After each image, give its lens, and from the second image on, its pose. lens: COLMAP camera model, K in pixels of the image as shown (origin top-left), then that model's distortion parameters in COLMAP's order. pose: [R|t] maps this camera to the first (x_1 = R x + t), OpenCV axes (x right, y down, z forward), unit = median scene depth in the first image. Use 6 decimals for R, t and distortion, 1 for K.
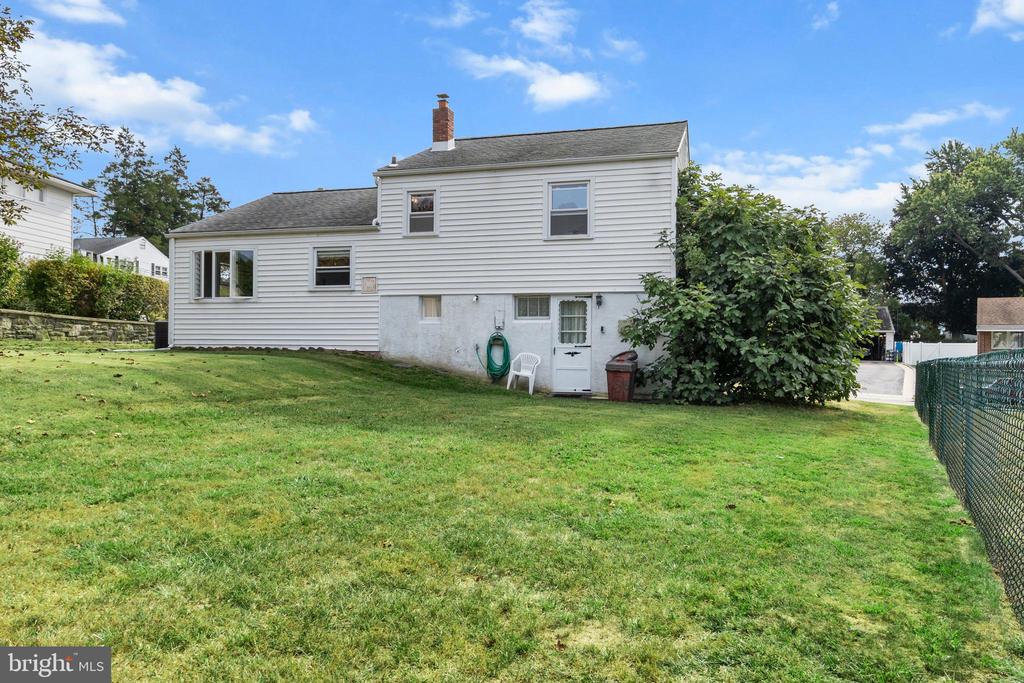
lens RADIAL K [[703.0, 0, 512.2], [0, 703.0, 336.3], [0, 0, 1]] dist [-0.007864, -0.000129]
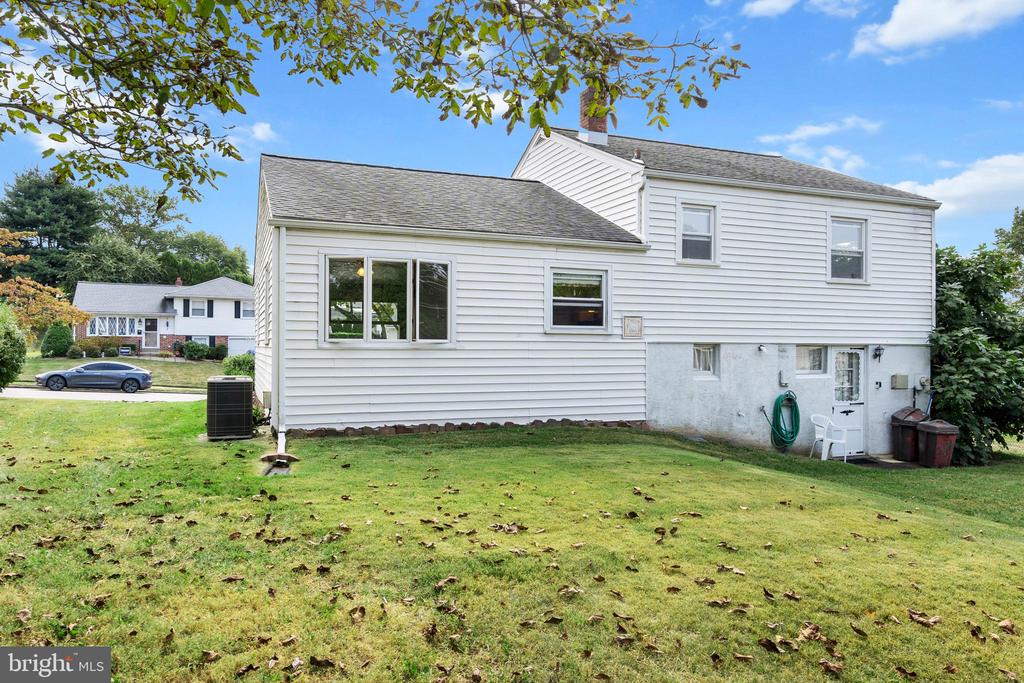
lens RADIAL K [[703.0, 0, 512.3], [0, 703.0, 345.1], [0, 0, 1]] dist [-0.007864, -0.000129]
pose [[0.793679, 0.000412, 0.608336, -0.744263], [-0.003531, 0.999986, 0.003930, -0.058461], [-0.608326, -0.005267, 0.793670, 0.522054]]
